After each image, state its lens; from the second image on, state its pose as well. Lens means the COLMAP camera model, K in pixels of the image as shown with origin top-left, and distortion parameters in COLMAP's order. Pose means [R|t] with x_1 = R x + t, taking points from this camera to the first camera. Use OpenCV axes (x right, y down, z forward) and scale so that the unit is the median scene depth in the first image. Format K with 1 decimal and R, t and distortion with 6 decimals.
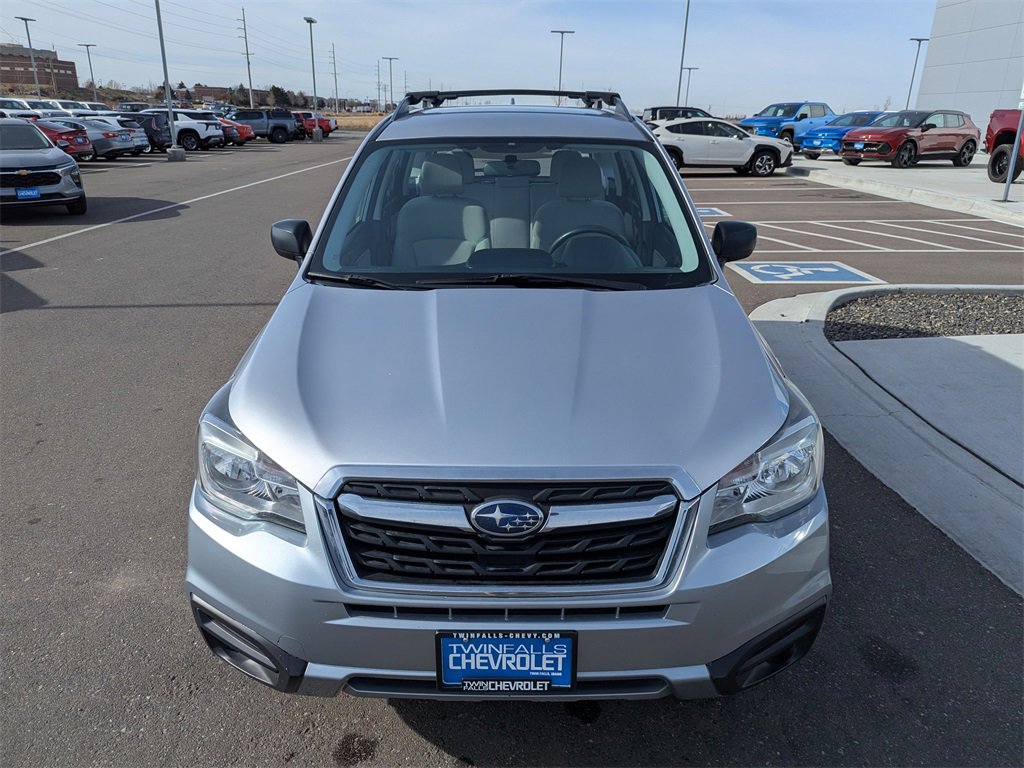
lens RADIAL K [[721.2, 0, 517.5], [0, 721.2, 378.8], [0, 0, 1]] dist [0.050671, -0.049793]
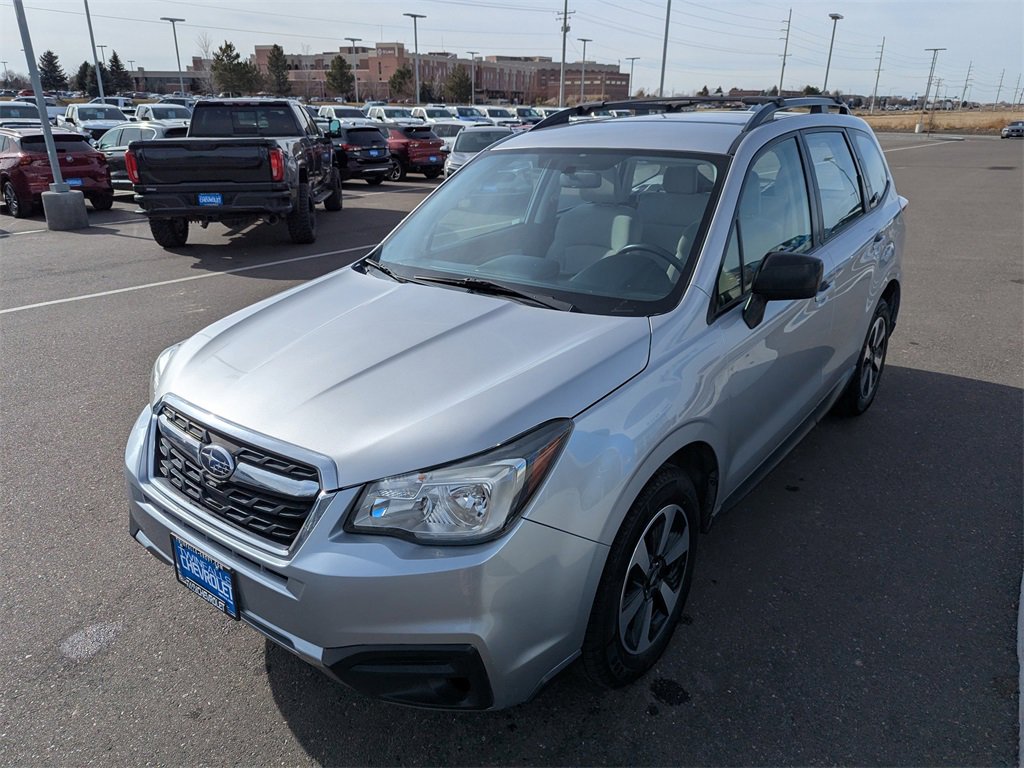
lens RADIAL K [[723.4, 0, 512.0], [0, 723.4, 384.0], [0, 0, 1]] dist [0.069588, -0.065182]
pose [[0.788113, 0.200013, -0.582127, 1.048525], [-0.199128, 0.977725, 0.066347, -0.115289], [0.582431, 0.063629, 0.810386, 0.271971]]
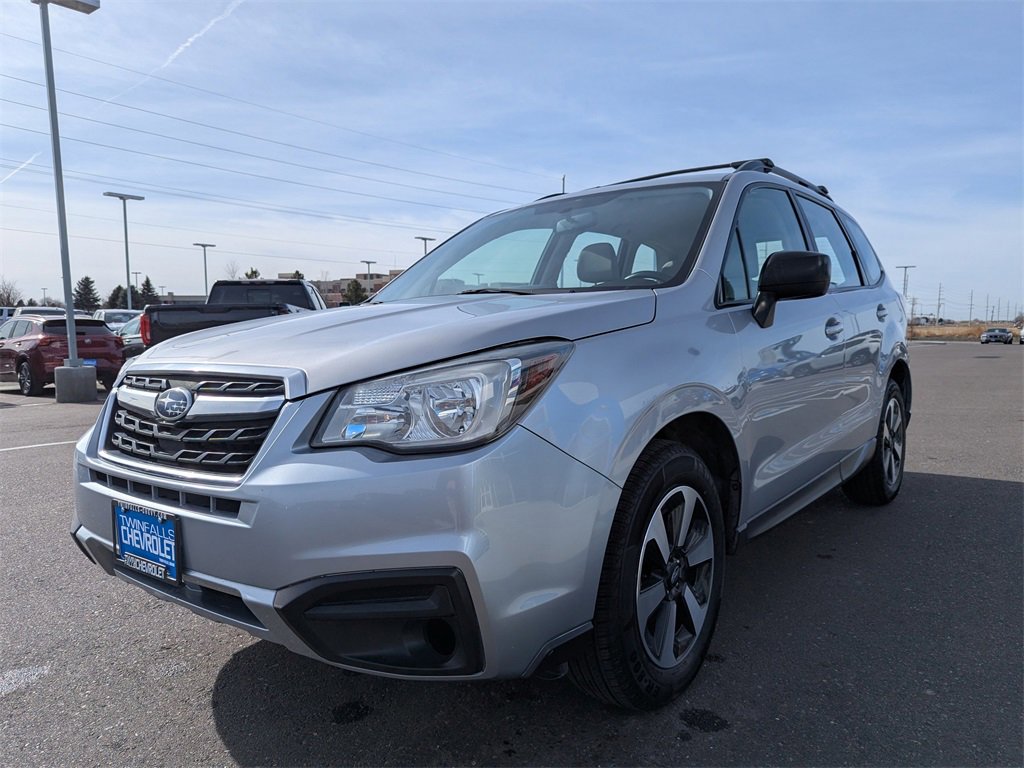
lens RADIAL K [[726.6, 0, 514.0], [0, 726.6, 400.3], [0, 0, 1]] dist [0.062919, -0.063603]
pose [[0.787326, 0.036904, -0.615432, 1.041338], [-0.191346, 0.963542, -0.187011, 0.288385], [0.586093, 0.264999, 0.765683, 0.441517]]
